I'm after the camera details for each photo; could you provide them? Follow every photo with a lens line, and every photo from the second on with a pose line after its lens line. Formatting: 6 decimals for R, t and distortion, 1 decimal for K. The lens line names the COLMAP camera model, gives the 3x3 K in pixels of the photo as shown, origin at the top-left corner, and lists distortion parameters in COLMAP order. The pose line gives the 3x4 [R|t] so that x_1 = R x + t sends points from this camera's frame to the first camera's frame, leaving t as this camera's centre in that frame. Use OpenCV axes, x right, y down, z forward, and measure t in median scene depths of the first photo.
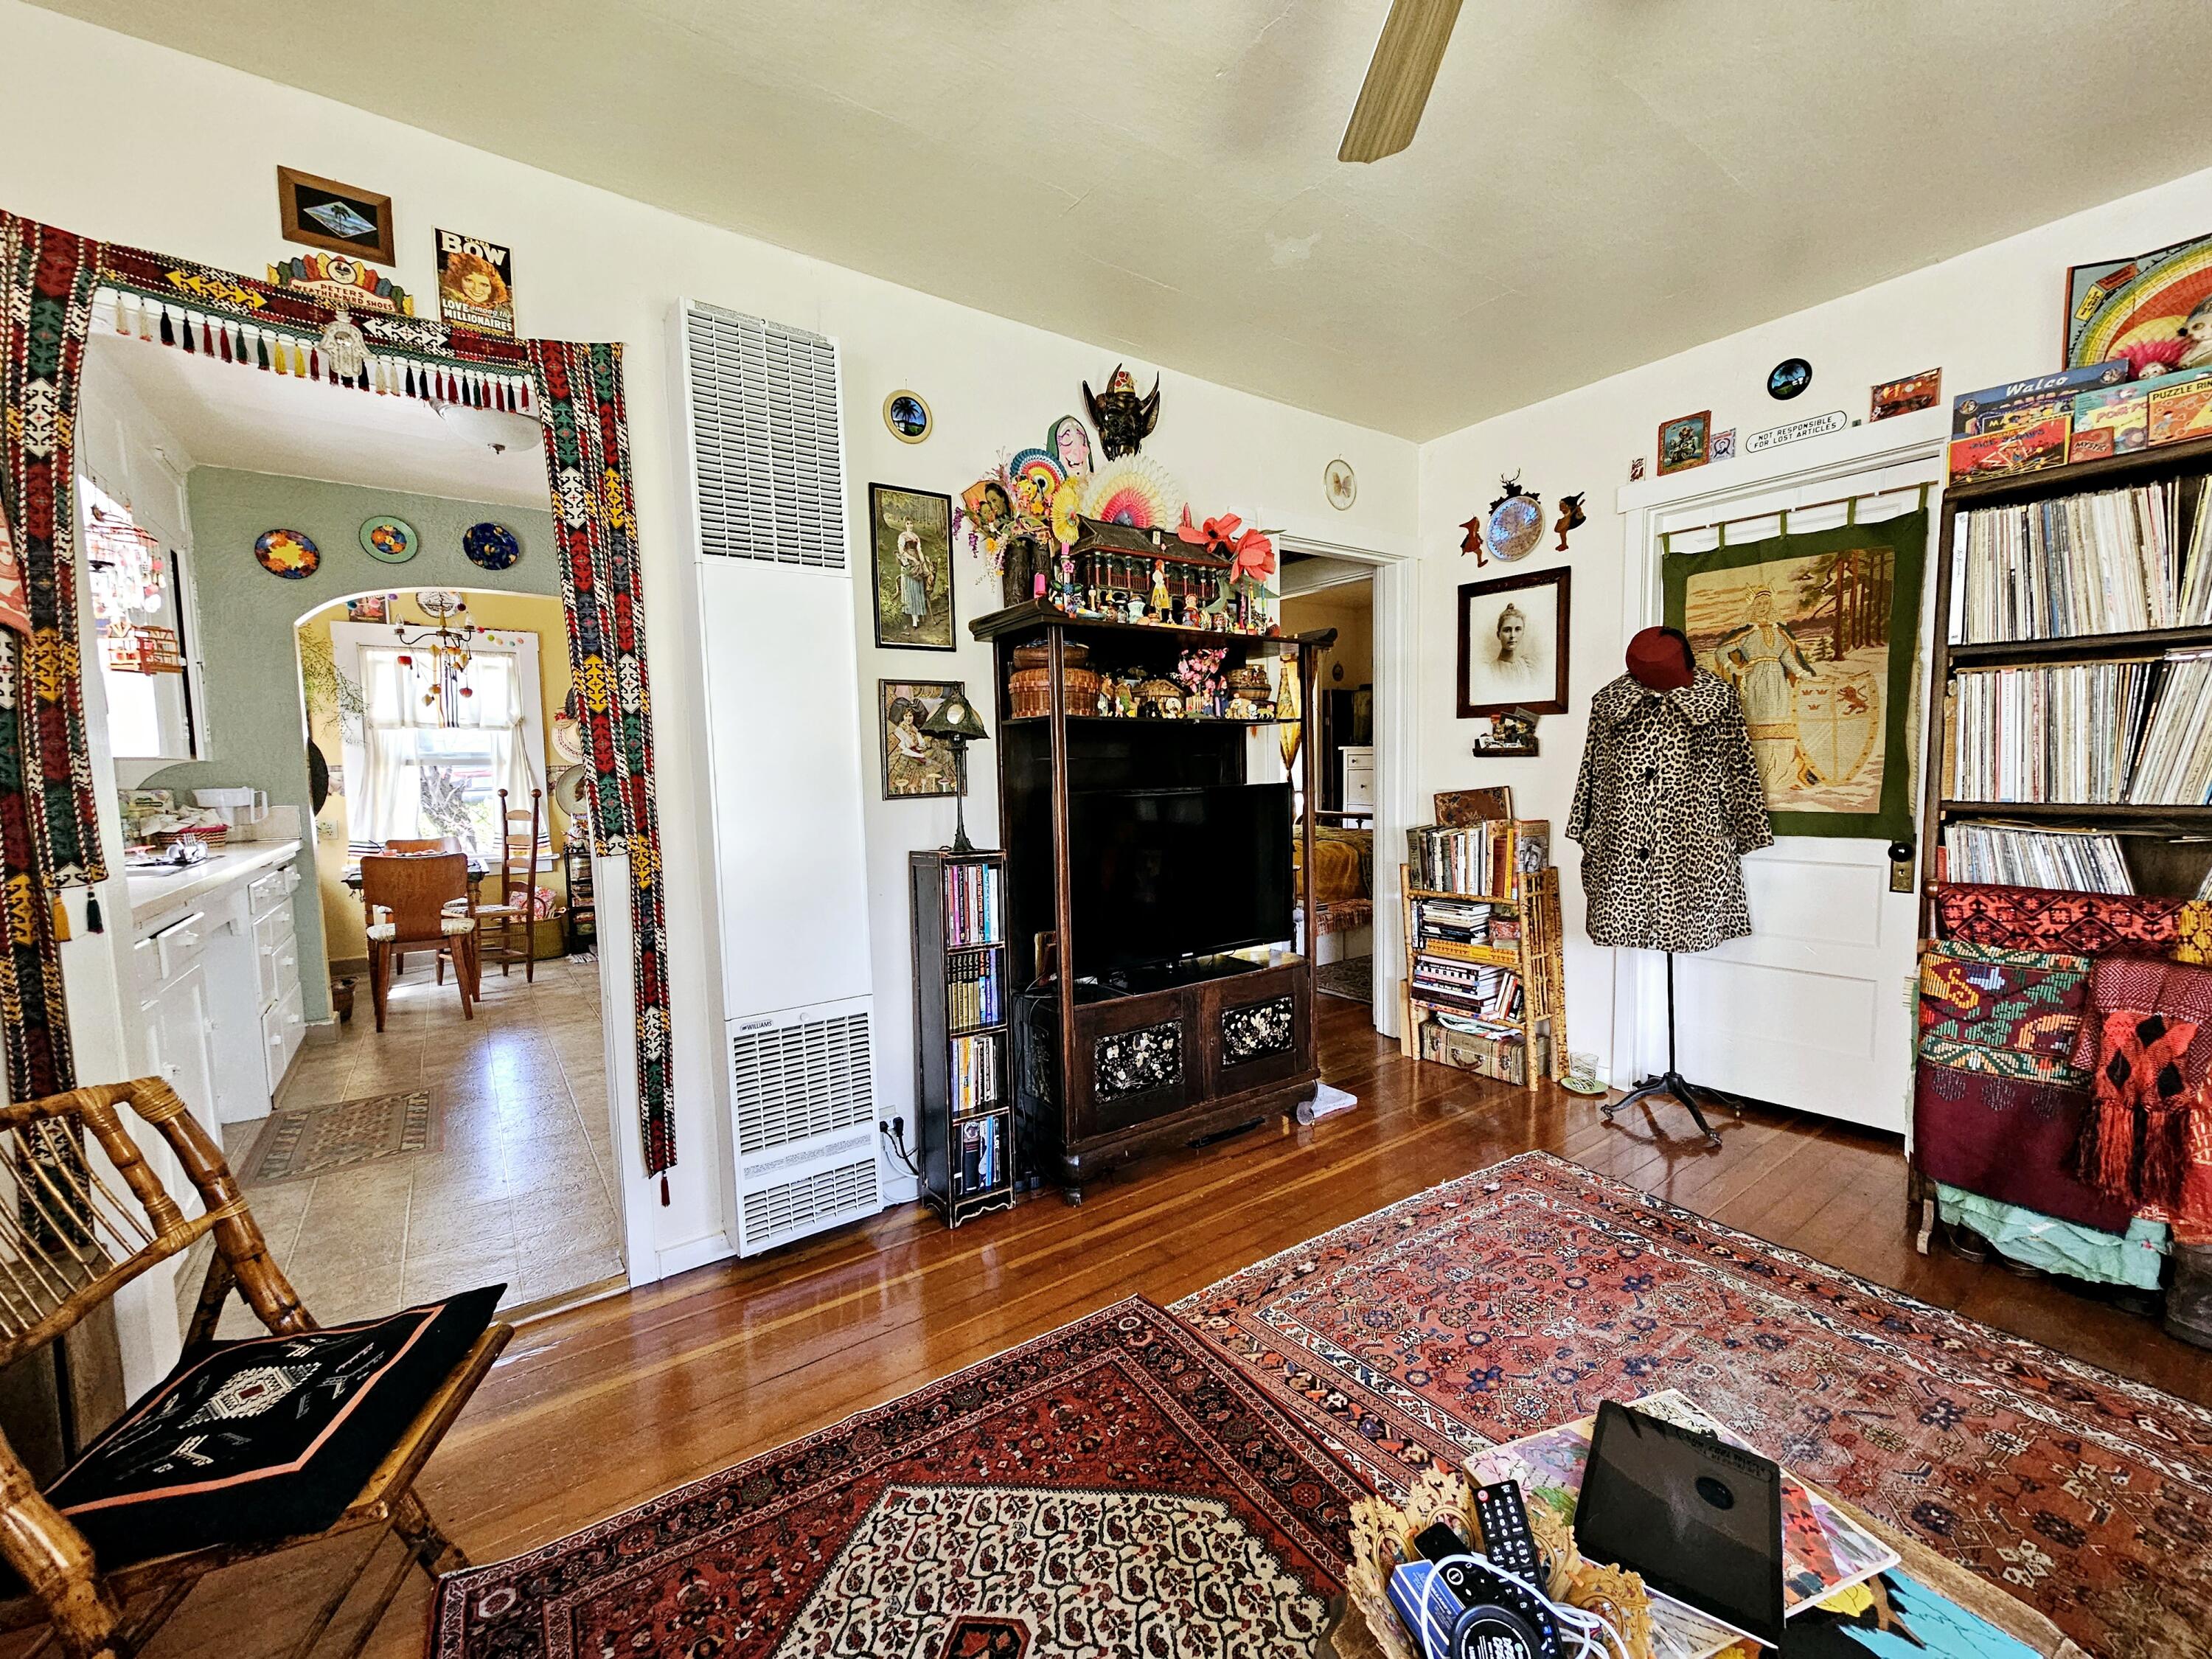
lens RADIAL K [[900.9, 0, 1123.0], [0, 900.9, 841.2], [0, 0, 1]] dist [-0.001368, -0.000045]
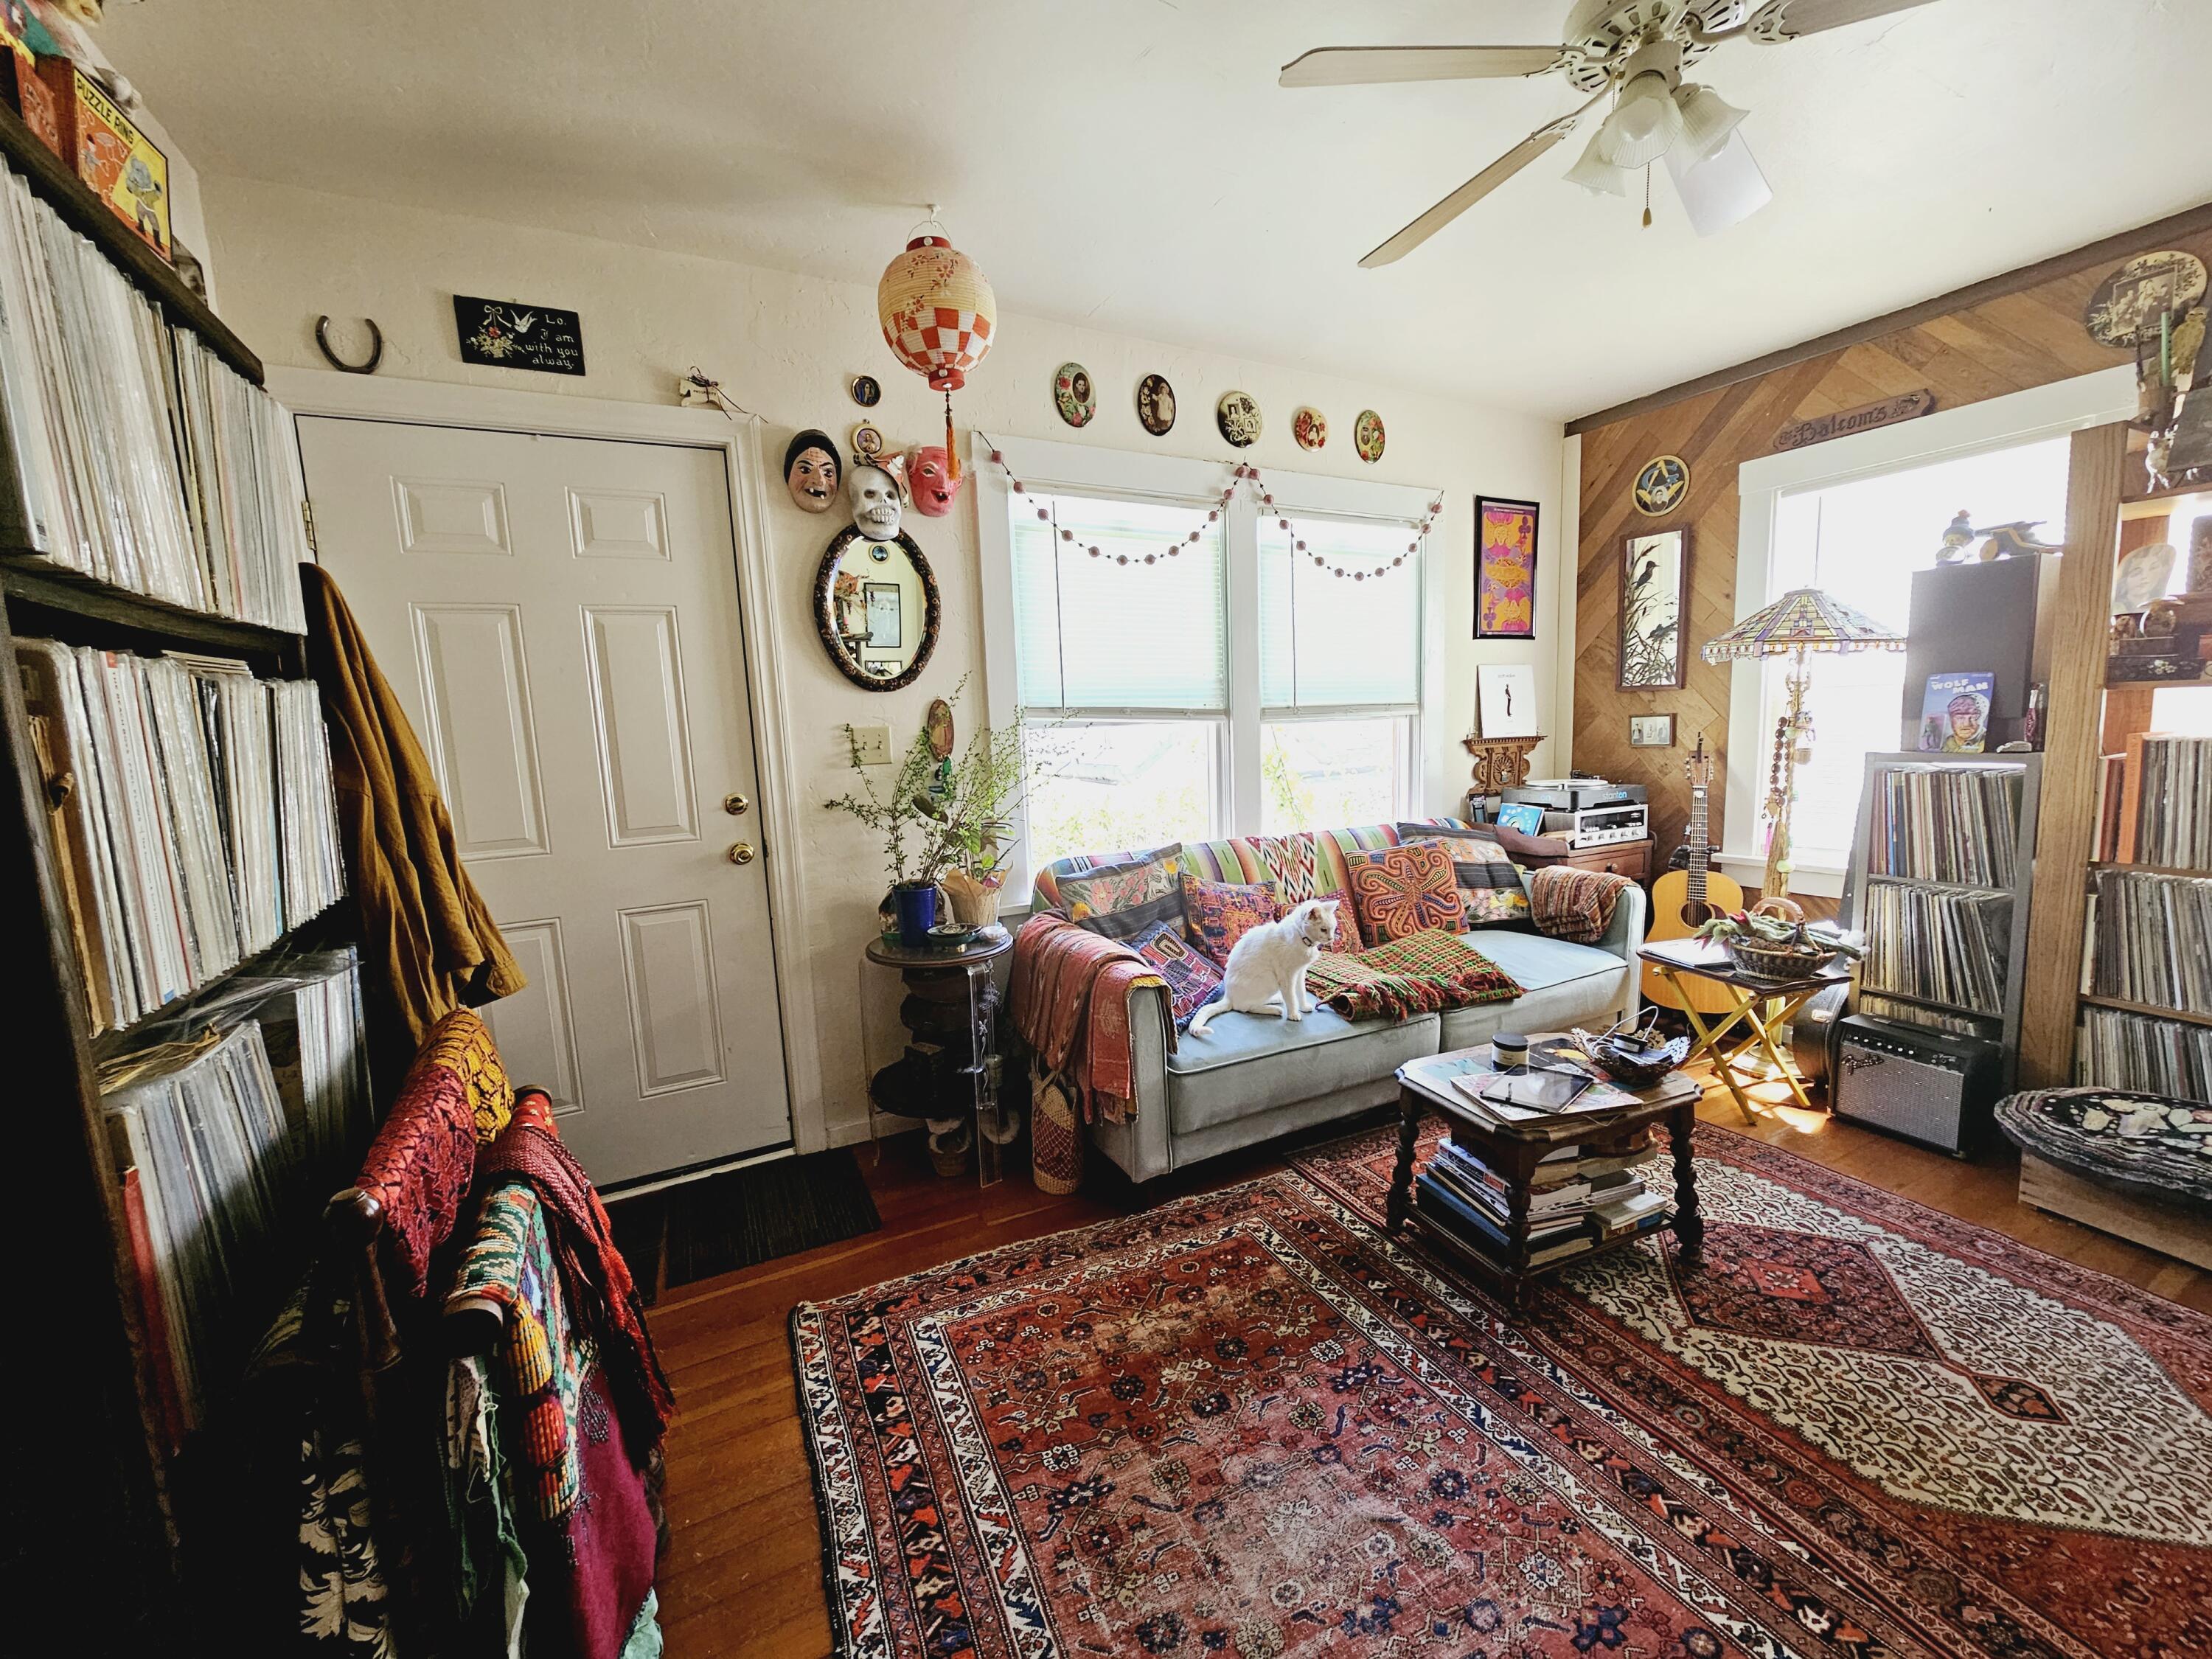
lens RADIAL K [[900.9, 0, 1123.0], [0, 900.9, 841.2], [0, 0, 1]] dist [-0.001368, -0.000045]
pose [[-0.987296, 0.038136, 0.154248, 0.460492], [0.072079, 0.972634, 0.220881, -0.146417], [-0.141603, 0.229193, -0.963026, 1.145615]]
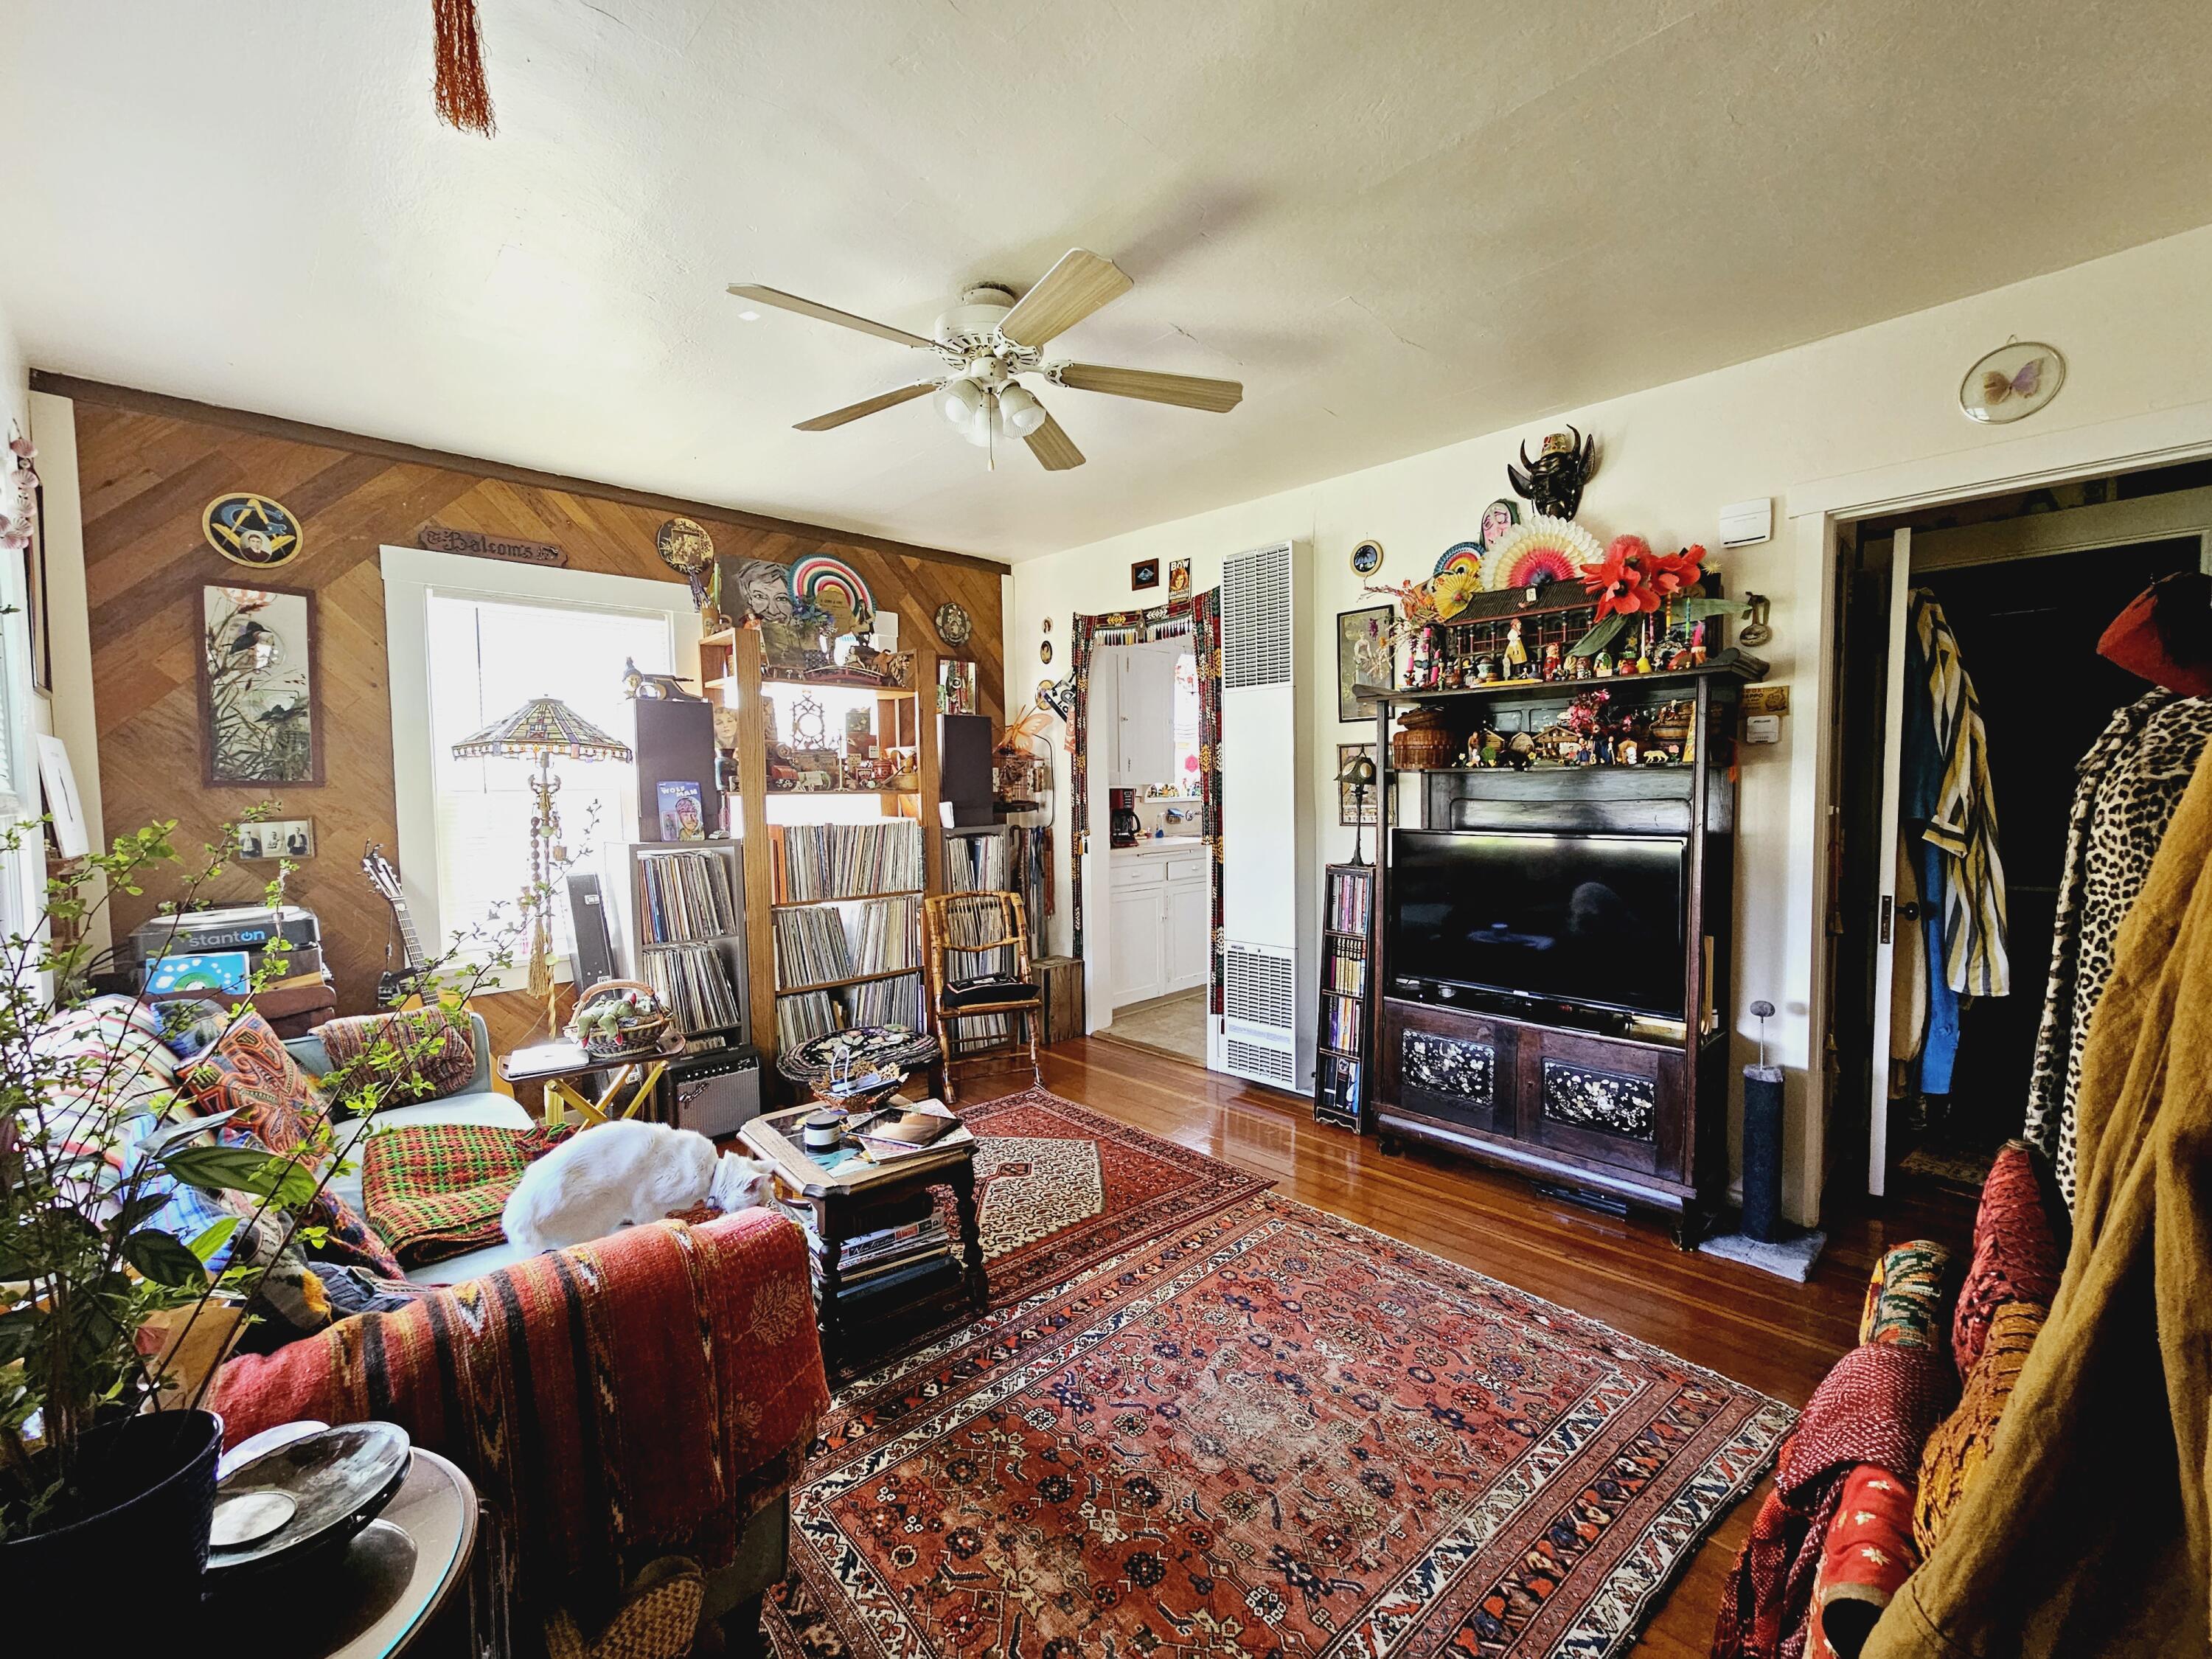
lens RADIAL K [[900.9, 0, 1123.0], [0, 900.9, 841.2], [0, 0, 1]] dist [-0.001368, -0.000045]
pose [[0.154944, 0.079589, -0.984712, 1.131188], [-0.078221, 0.994609, 0.068081, -0.092741], [0.984822, 0.066476, 0.160334, 0.418751]]
